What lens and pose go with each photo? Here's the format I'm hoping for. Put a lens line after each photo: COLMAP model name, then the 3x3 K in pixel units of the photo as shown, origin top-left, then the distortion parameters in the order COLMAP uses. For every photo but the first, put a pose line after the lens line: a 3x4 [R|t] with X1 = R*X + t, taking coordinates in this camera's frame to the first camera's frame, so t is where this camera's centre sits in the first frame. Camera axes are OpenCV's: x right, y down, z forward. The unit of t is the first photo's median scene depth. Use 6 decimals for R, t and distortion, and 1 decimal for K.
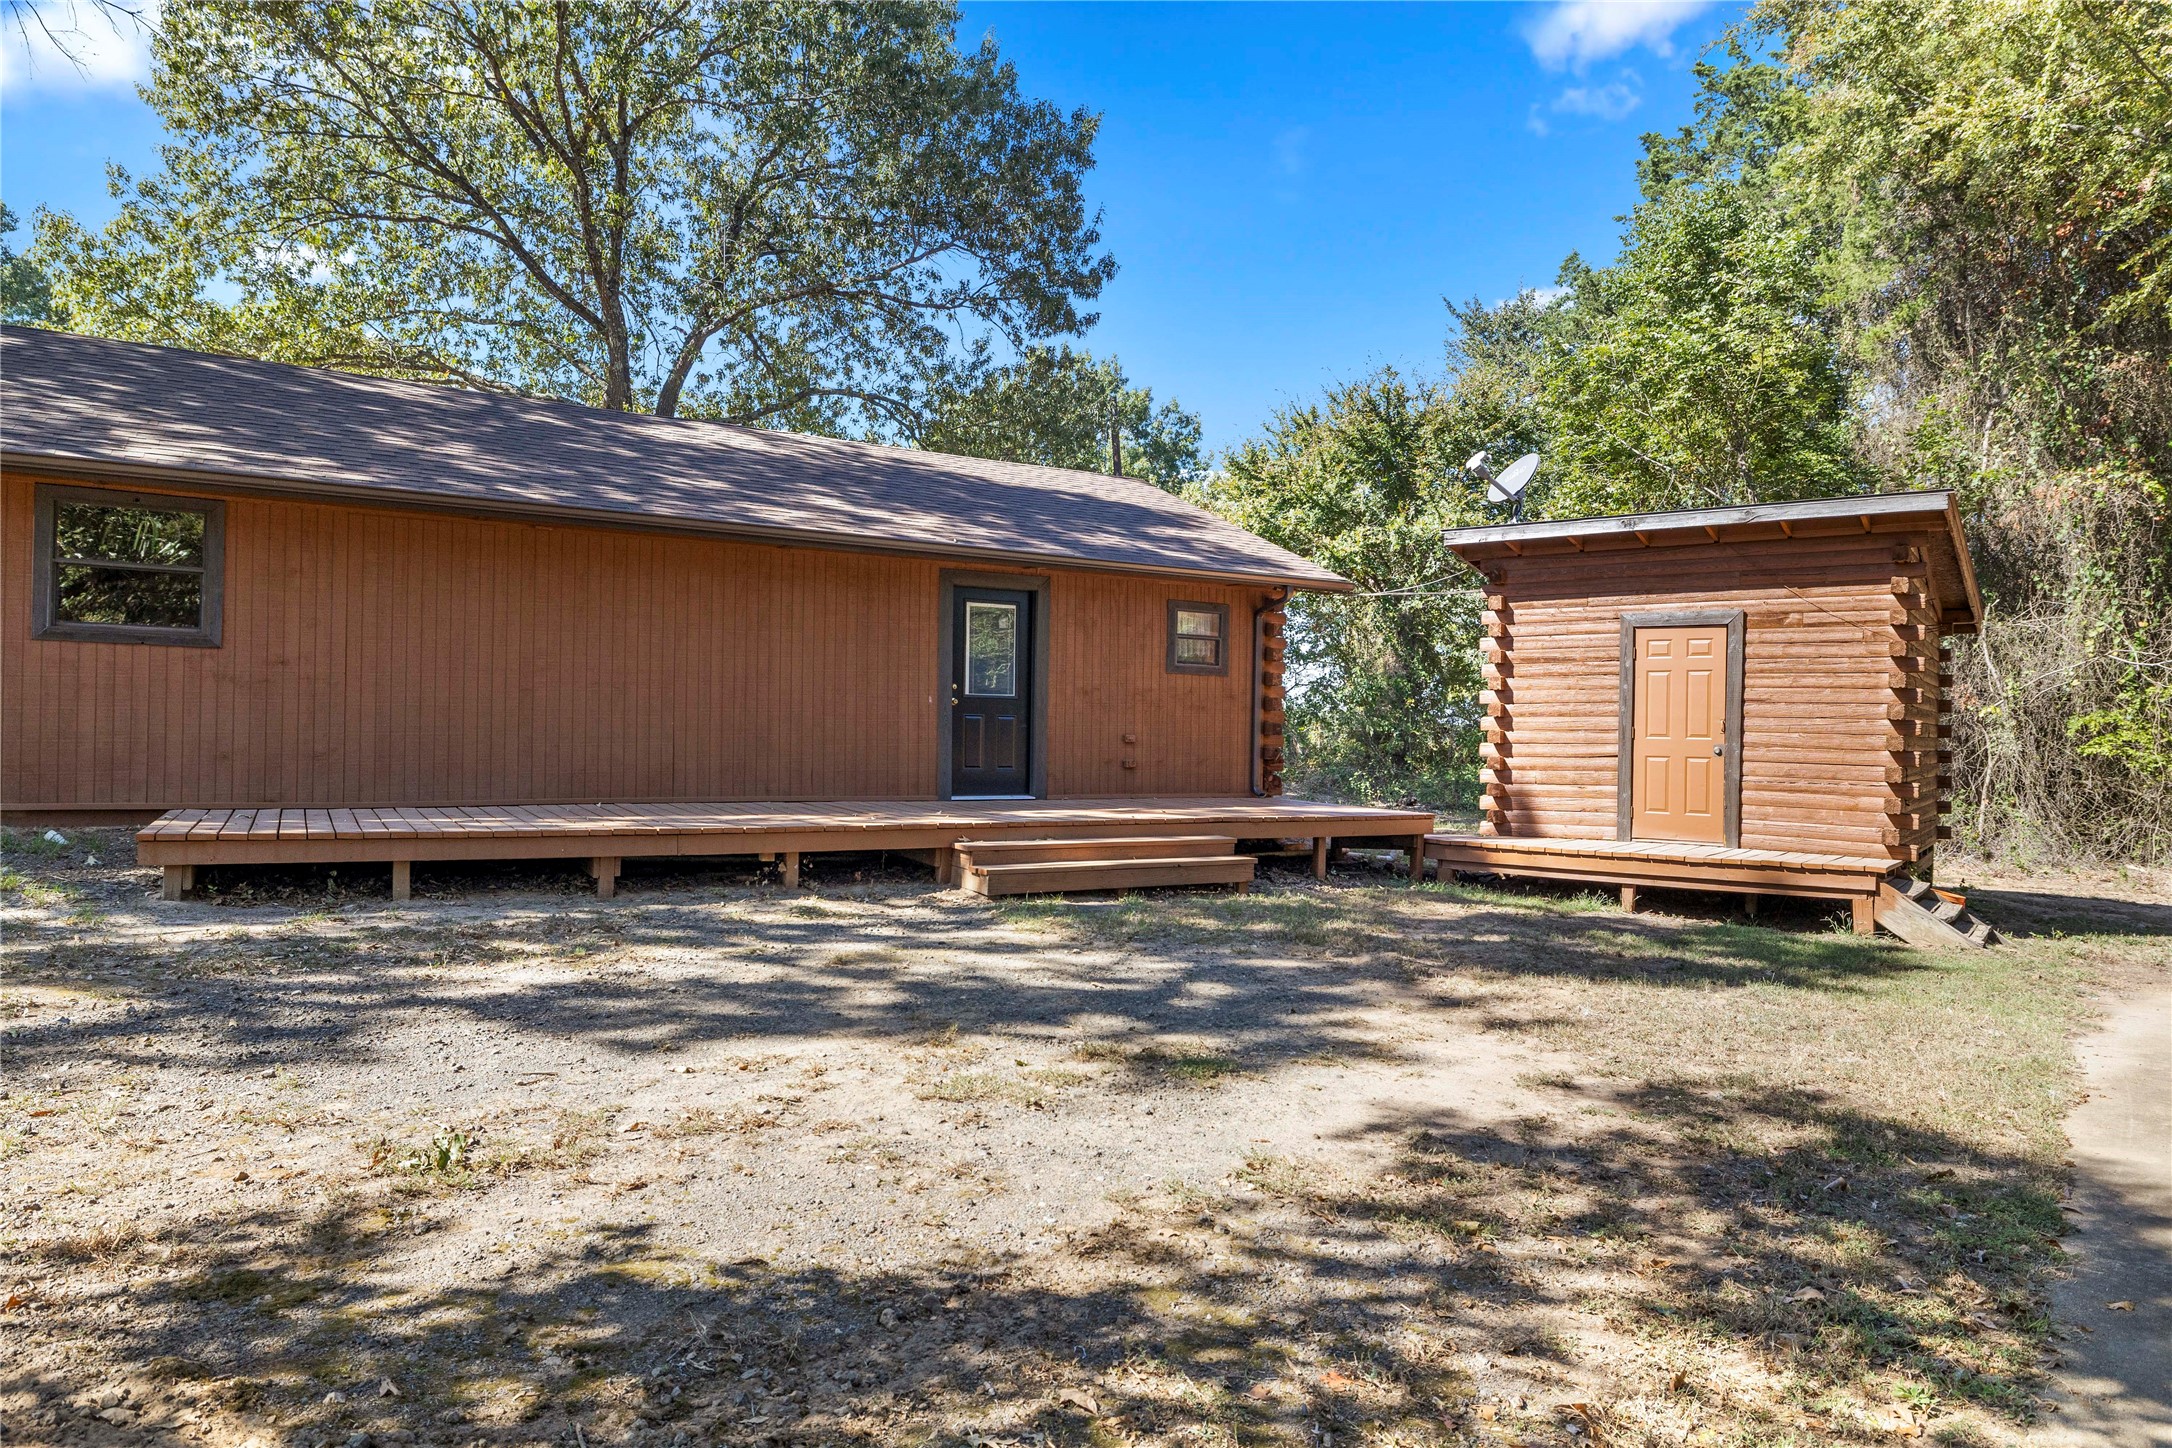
lens RADIAL K [[1310.6, 0, 1090.3], [0, 1310.6, 732.1], [0, 0, 1]] dist [0.001247, 0.001683]
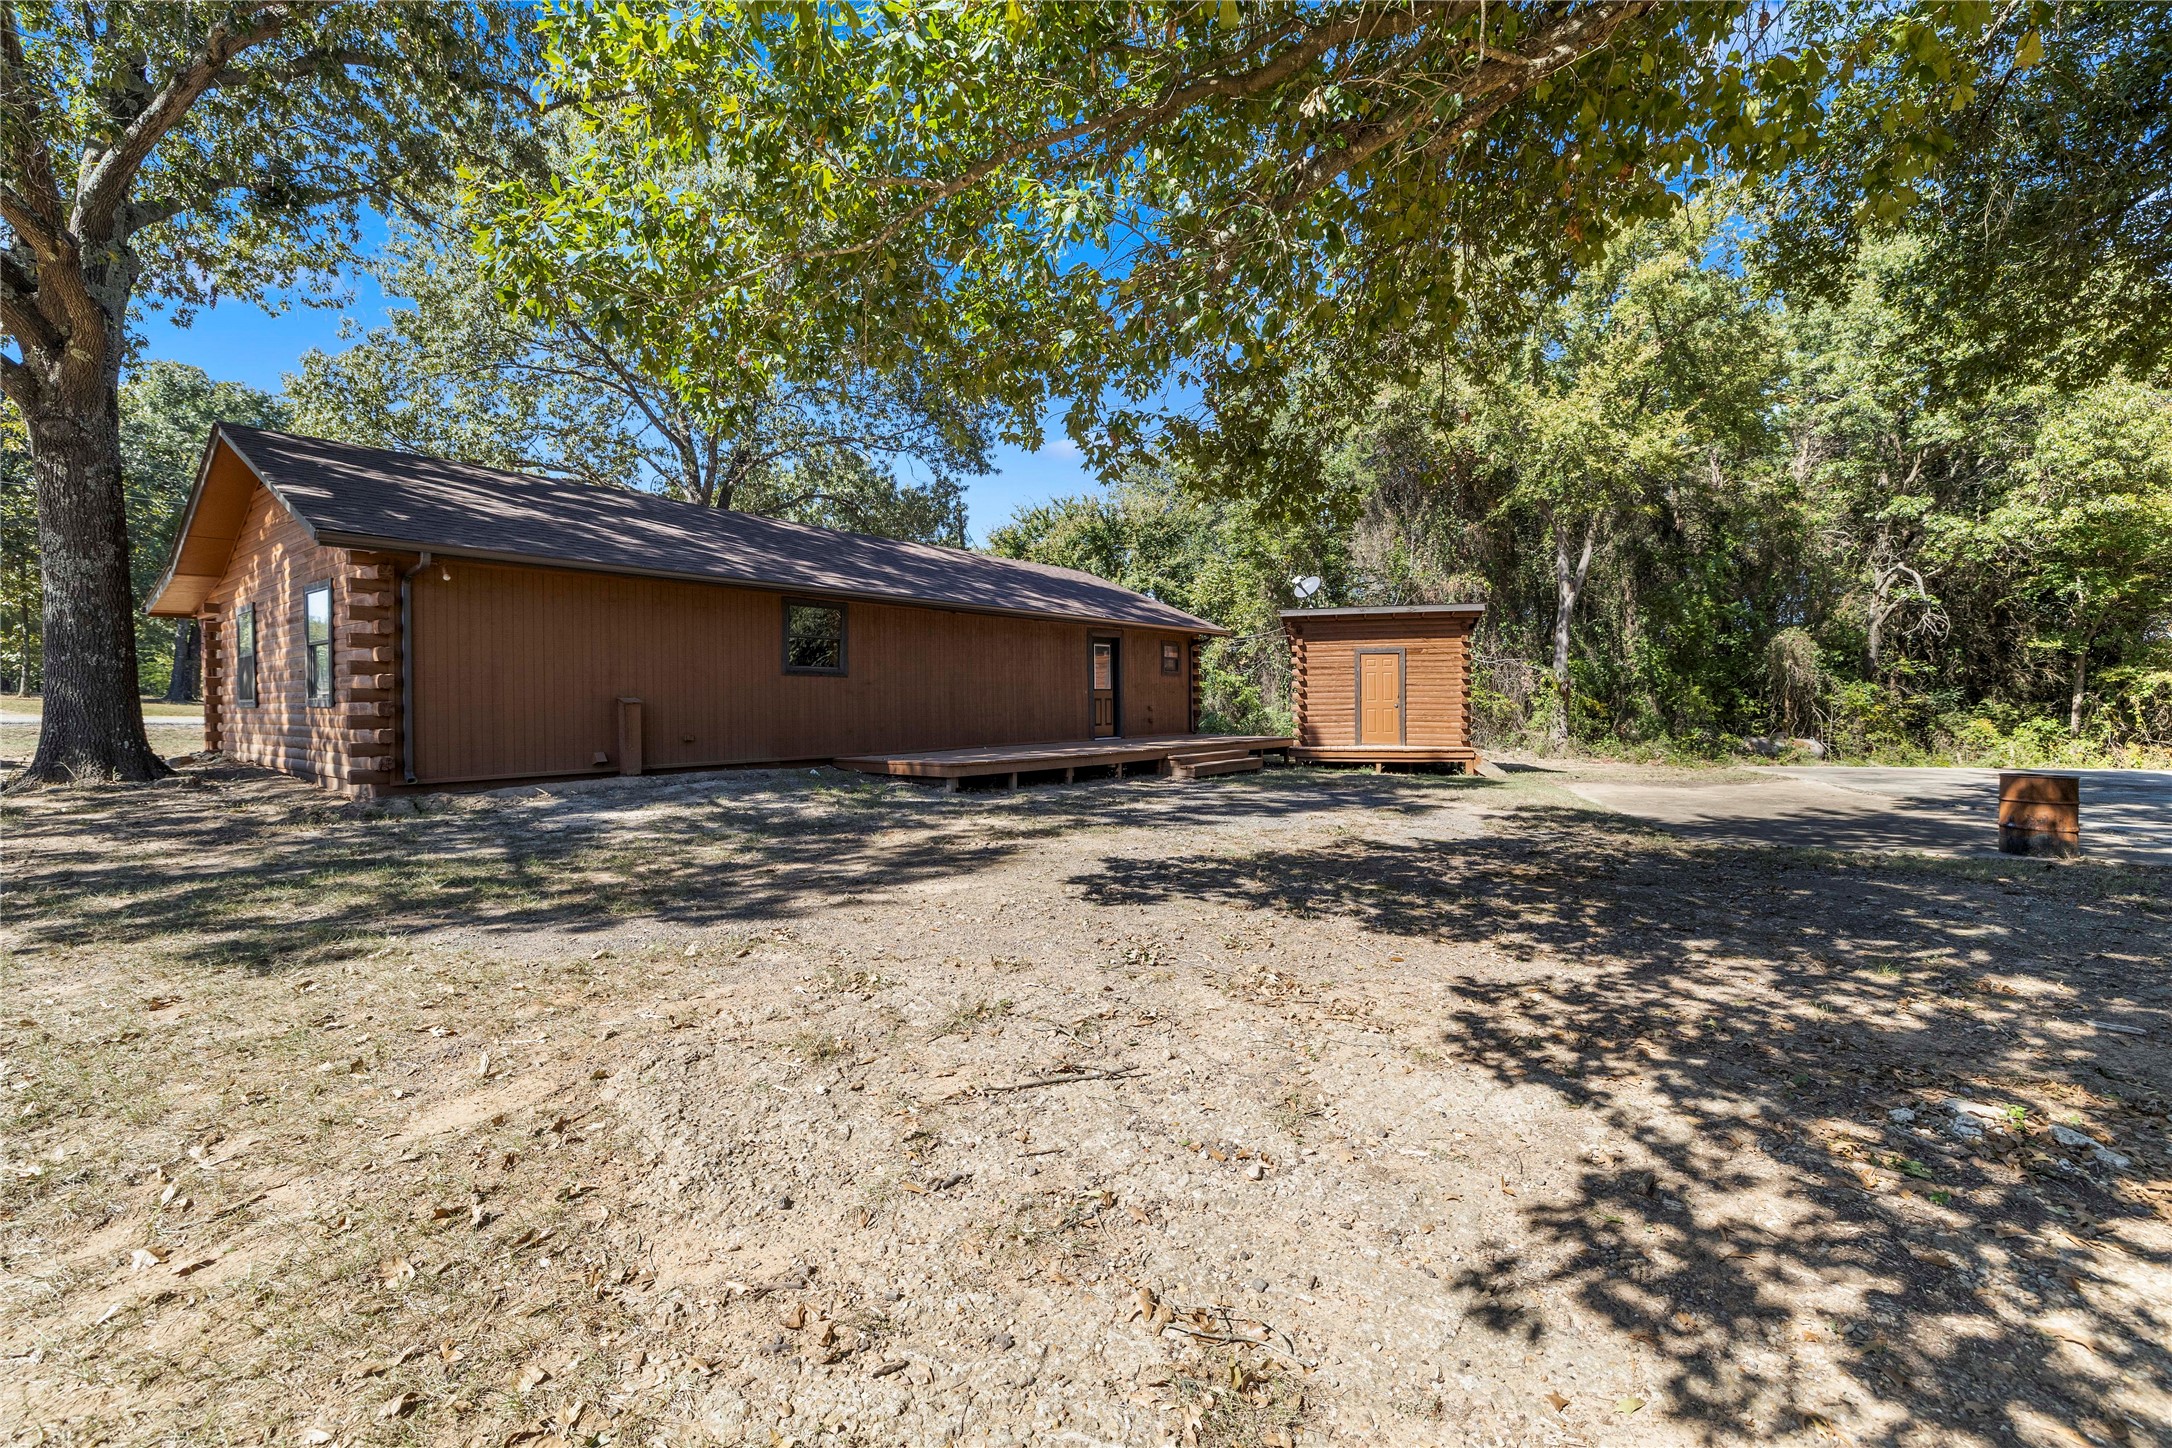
lens RADIAL K [[915.3, 0, 1097.2], [0, 915.3, 708.2], [0, 0, 1]] dist [0.001908, 0.000149]
pose [[0.927494, -0.030303, 0.372608, -0.599792], [0.026045, 0.999525, 0.016457, -0.021154], [-0.372930, -0.005559, 0.927843, -0.324077]]
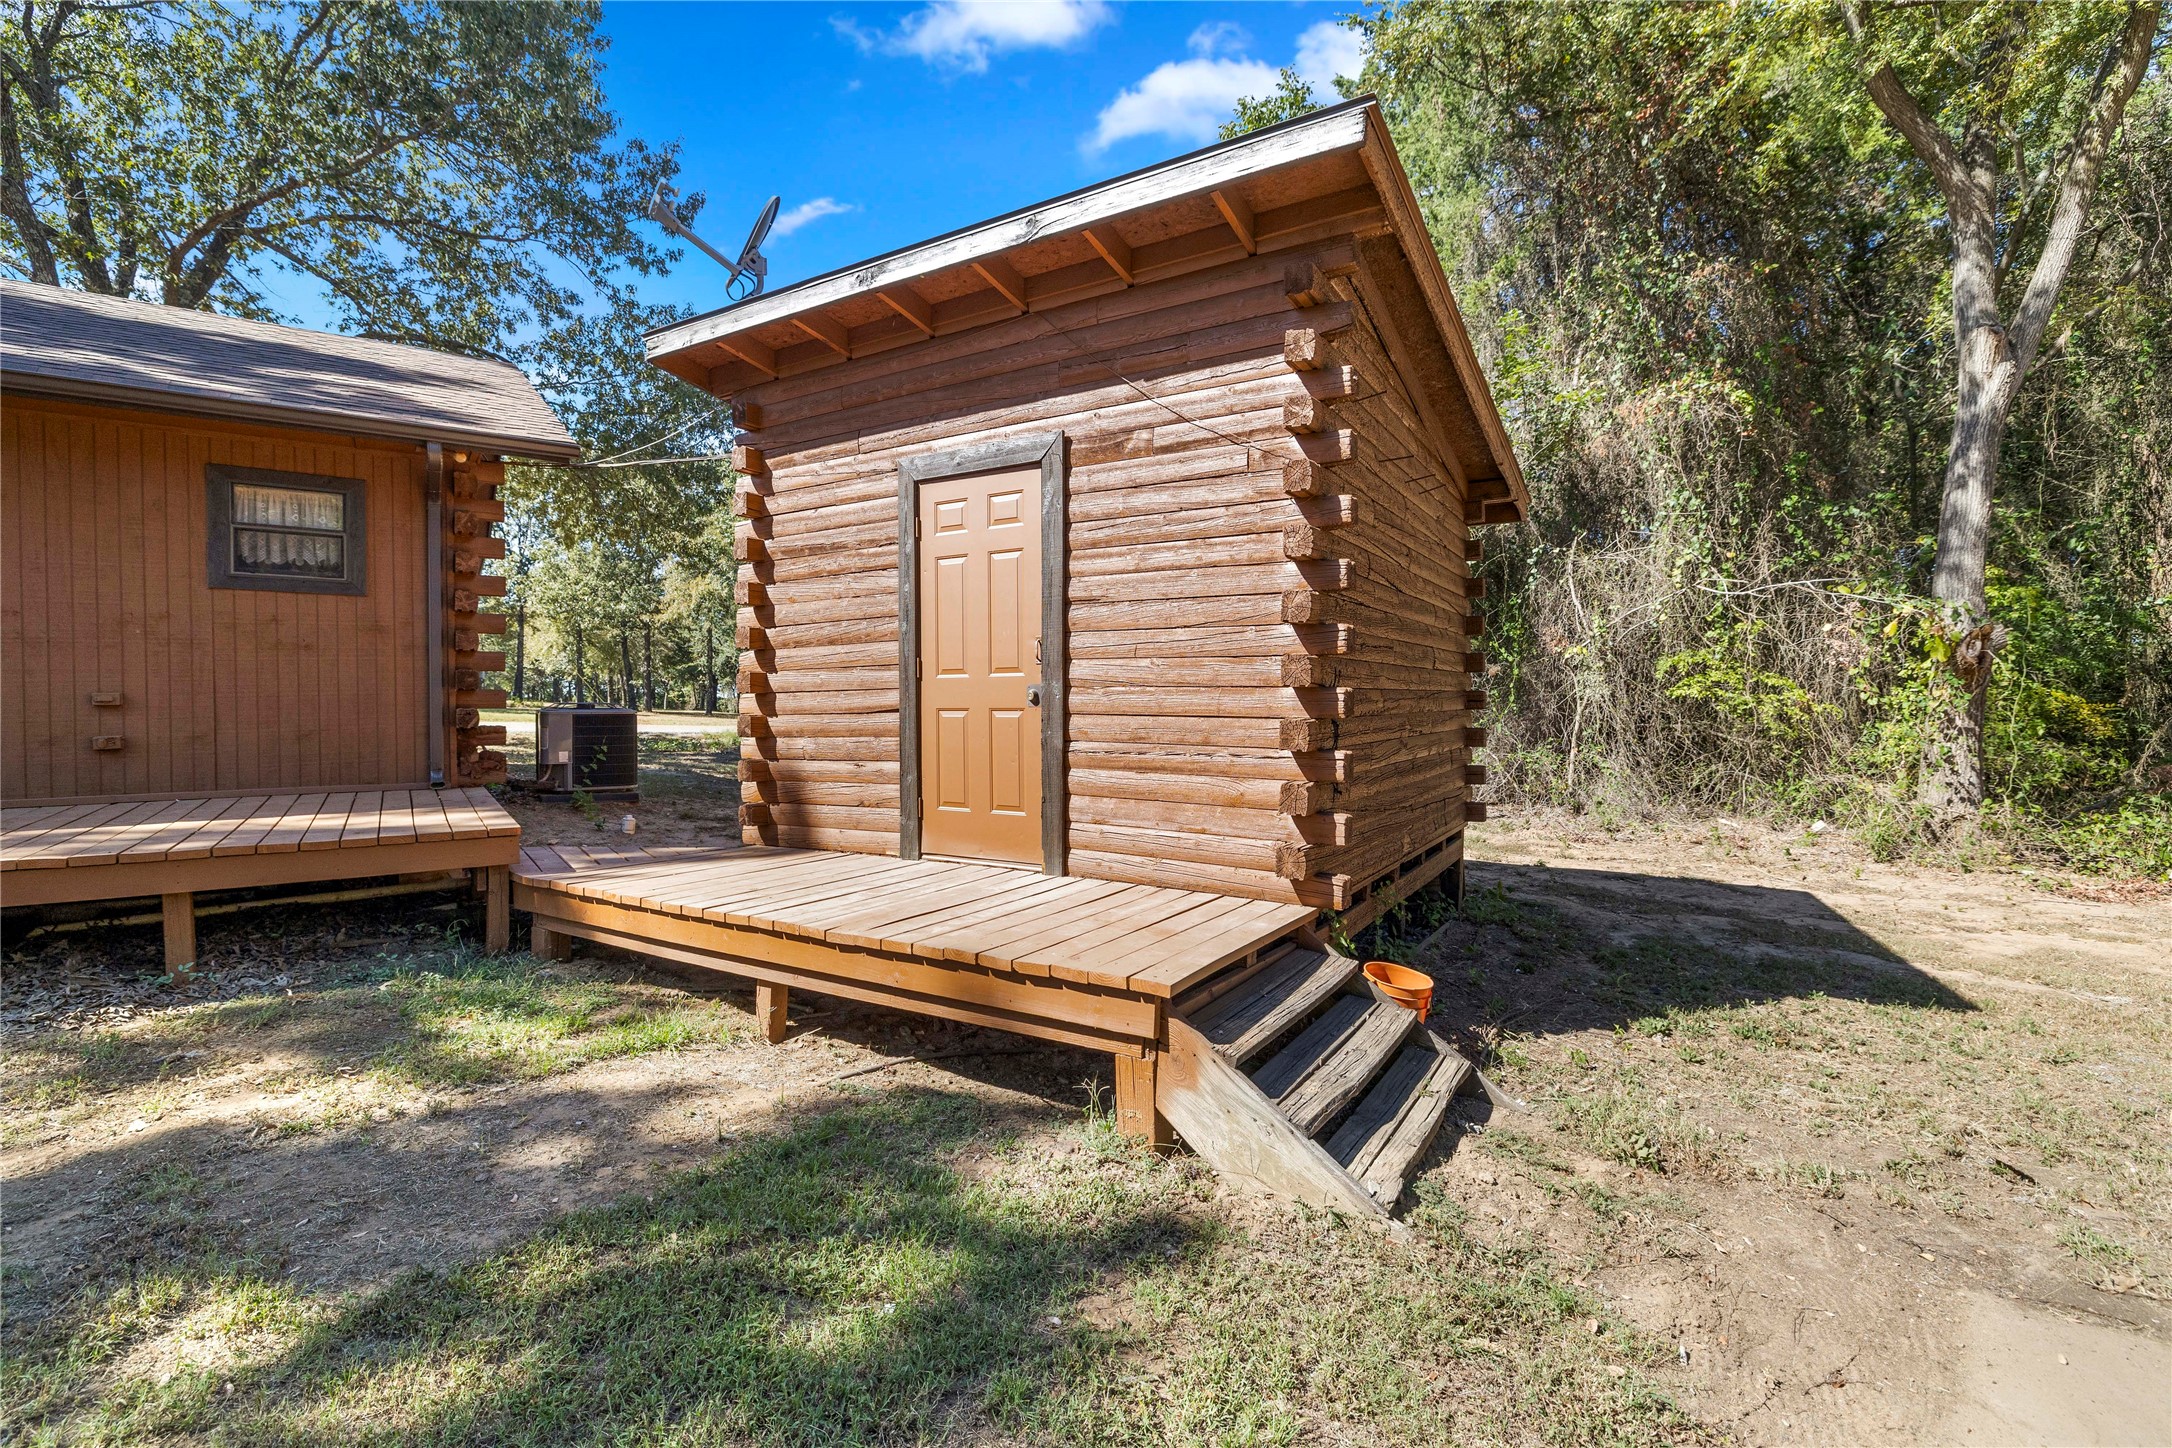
lens RADIAL K [[965.0, 0, 1081.6], [0, 965.0, 714.8], [0, 0, 1]] dist [-0.003277, -0.000470]
pose [[0.995450, -0.022761, 0.092530, 0.421395], [0.021338, 0.999639, 0.016334, 0.014535], [-0.092869, -0.014285, 0.995576, 0.546797]]
